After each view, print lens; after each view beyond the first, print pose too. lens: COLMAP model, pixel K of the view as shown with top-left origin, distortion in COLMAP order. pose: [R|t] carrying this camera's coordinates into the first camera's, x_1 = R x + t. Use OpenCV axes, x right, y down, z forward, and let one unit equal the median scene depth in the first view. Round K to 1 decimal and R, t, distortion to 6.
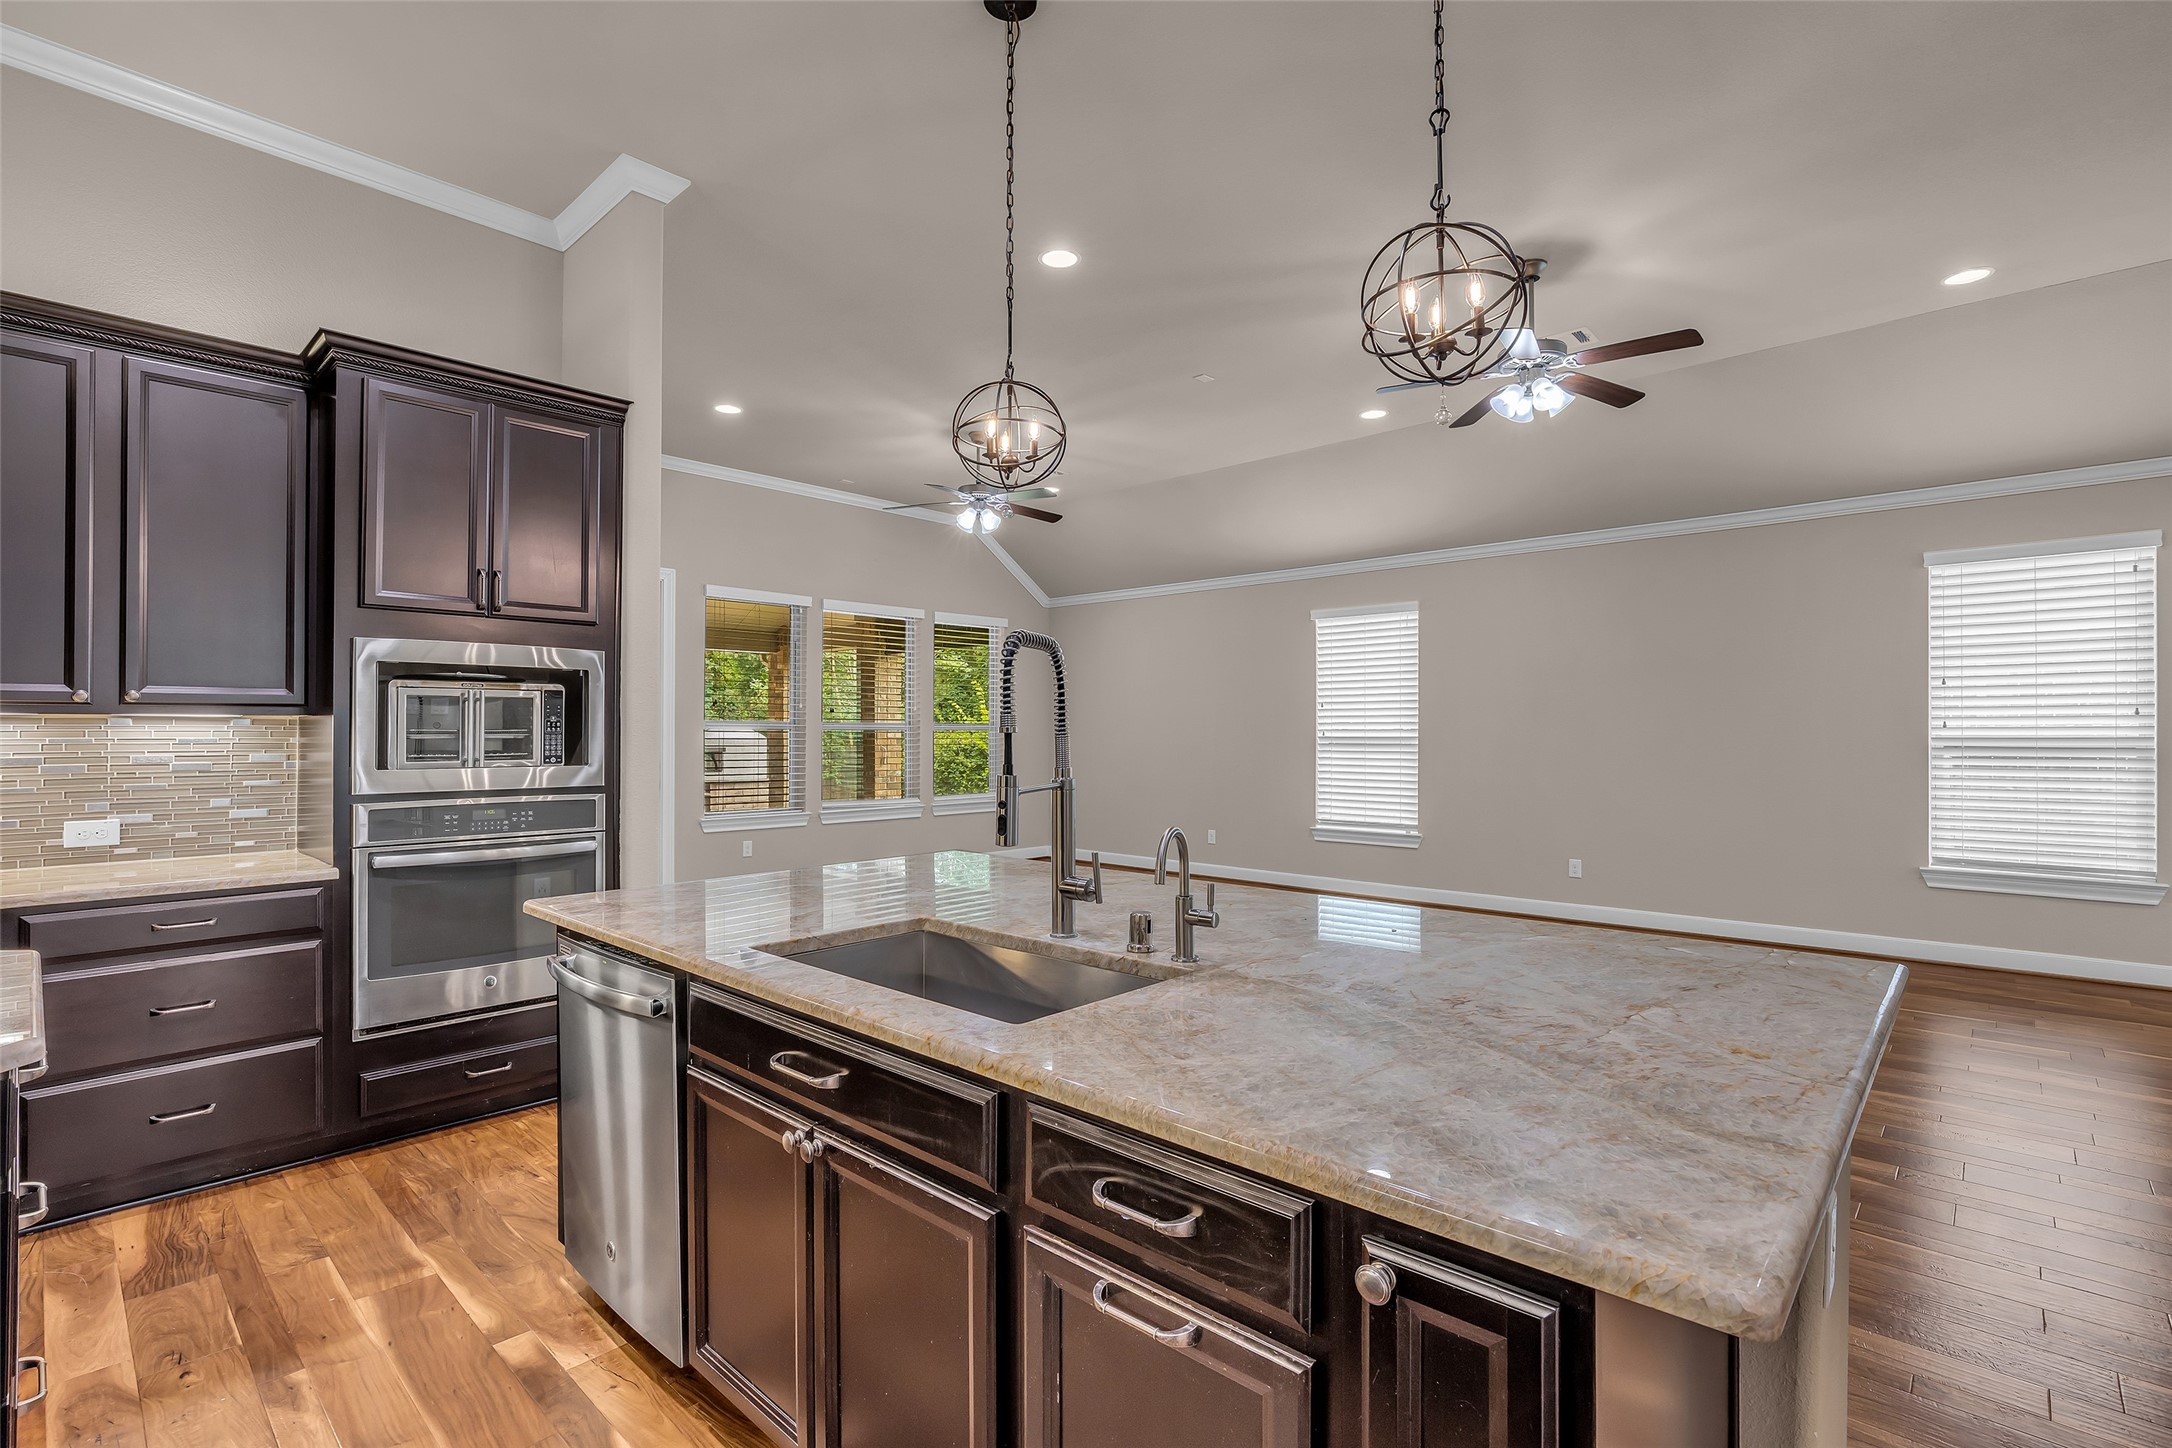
lens RADIAL K [[998.9, 0, 1074.9], [0, 998.9, 723.2], [0, 0, 1]] dist [-0.016602, 0.004412]
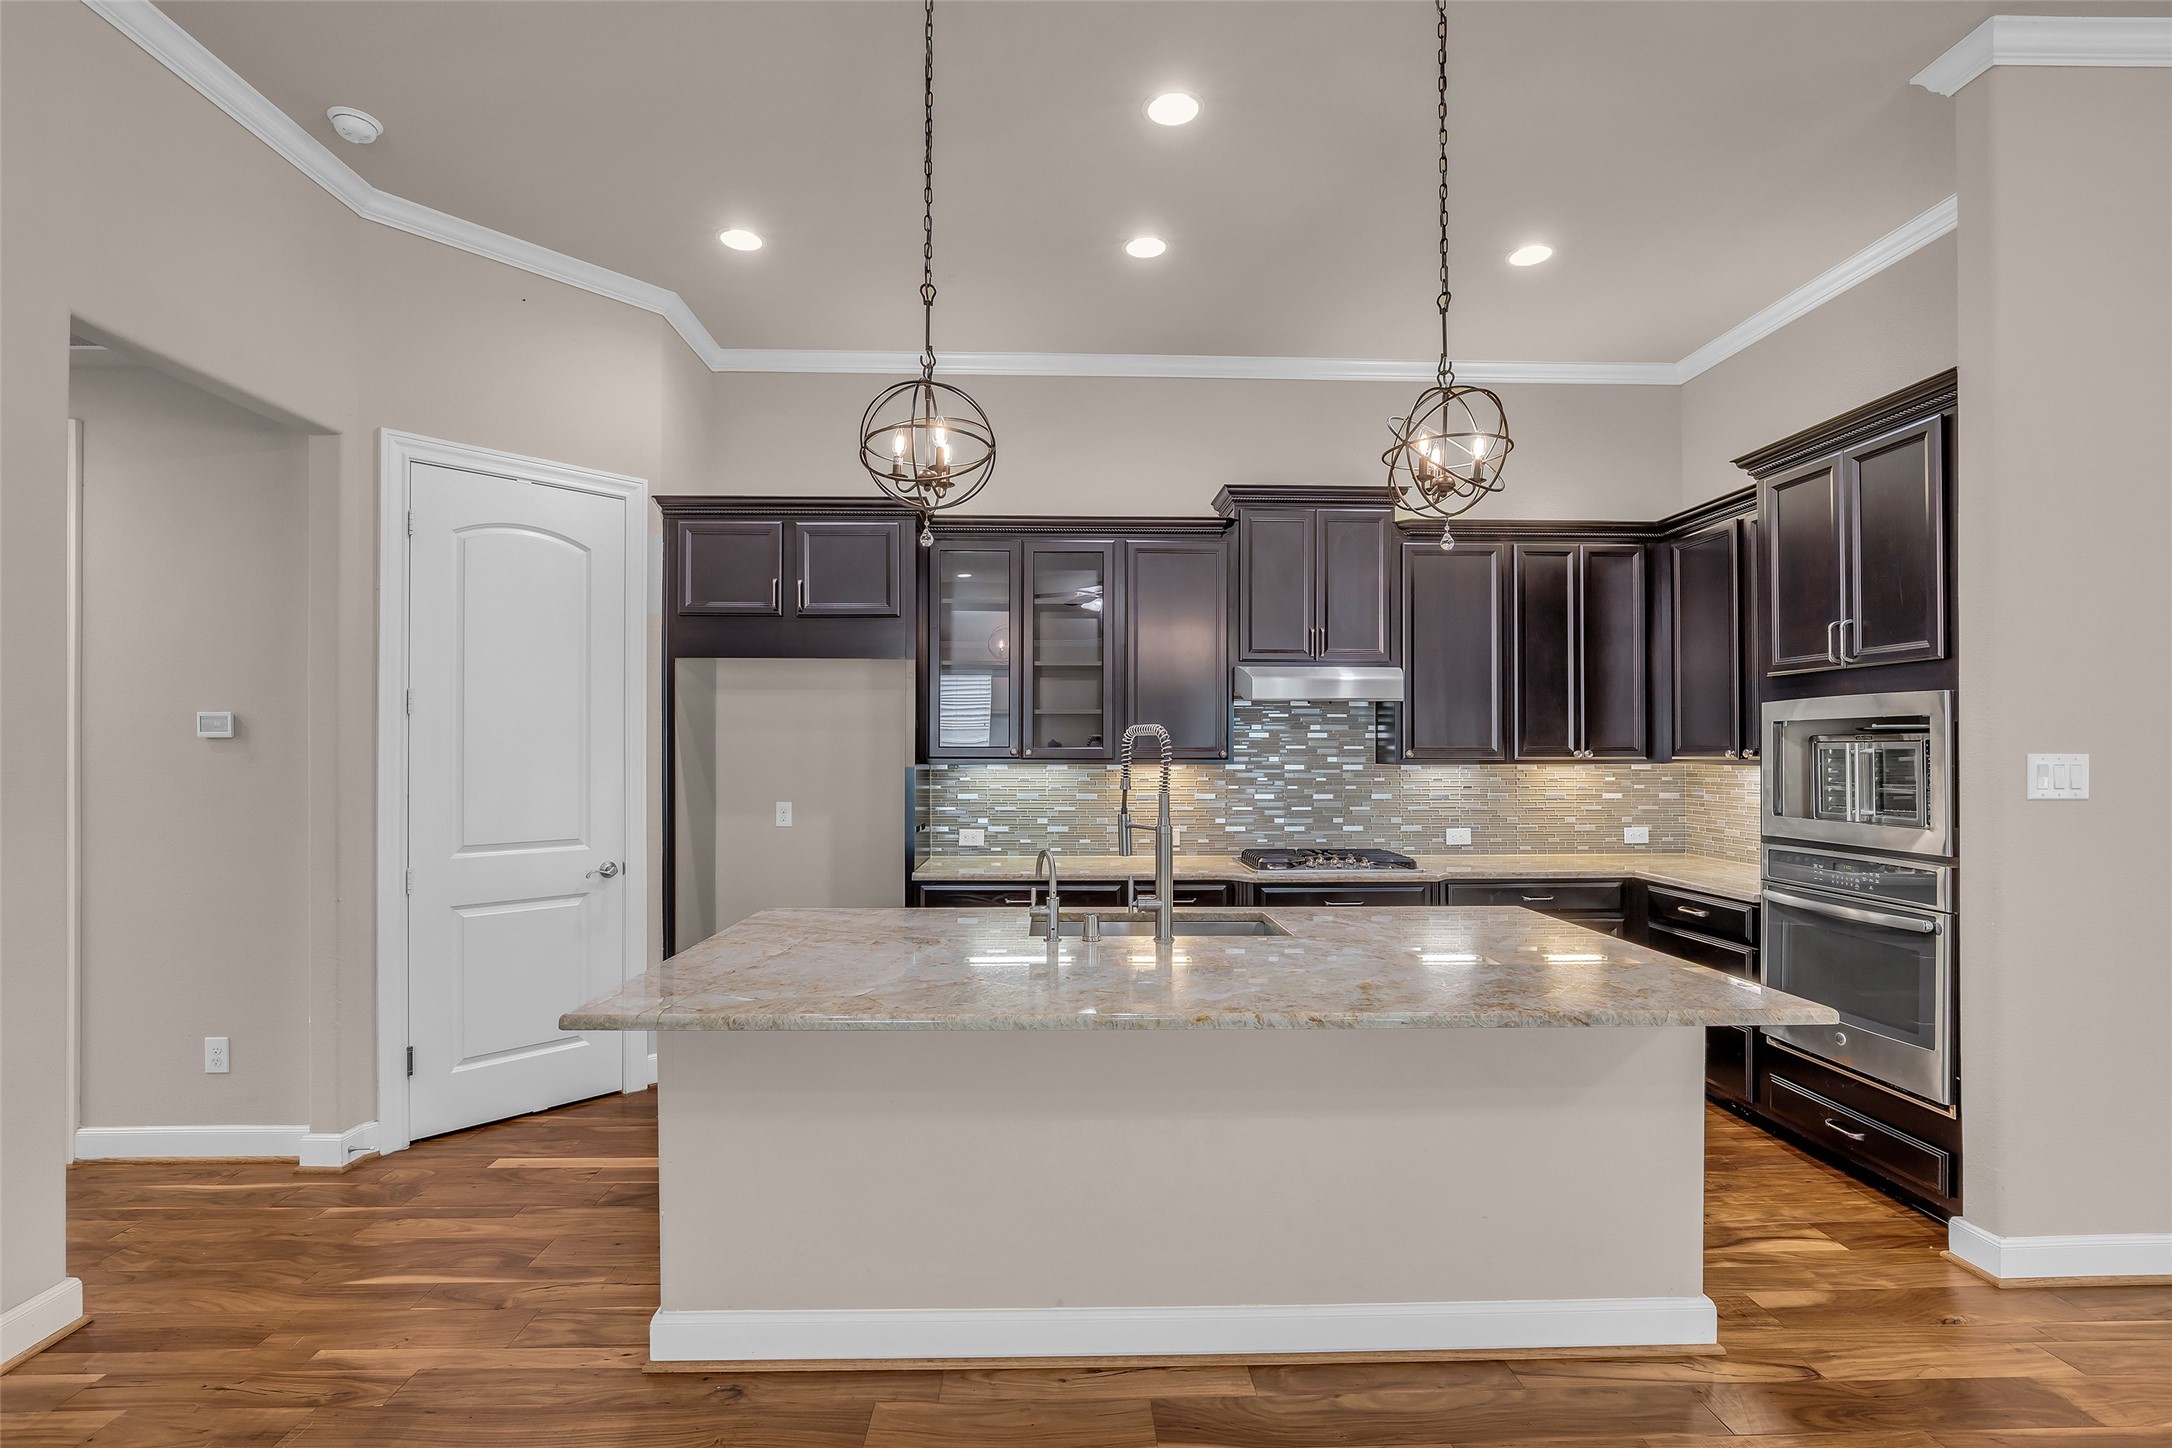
lens RADIAL K [[991.7, 0, 1079.3], [0, 991.7, 743.6], [0, 0, 1]] dist [-0.011275, 0.000125]
pose [[-0.707606, -0.005824, -0.706583, 0.651733], [0.005228, 0.999896, -0.013477, -0.024311], [0.706588, -0.013230, -0.707502, 1.184219]]
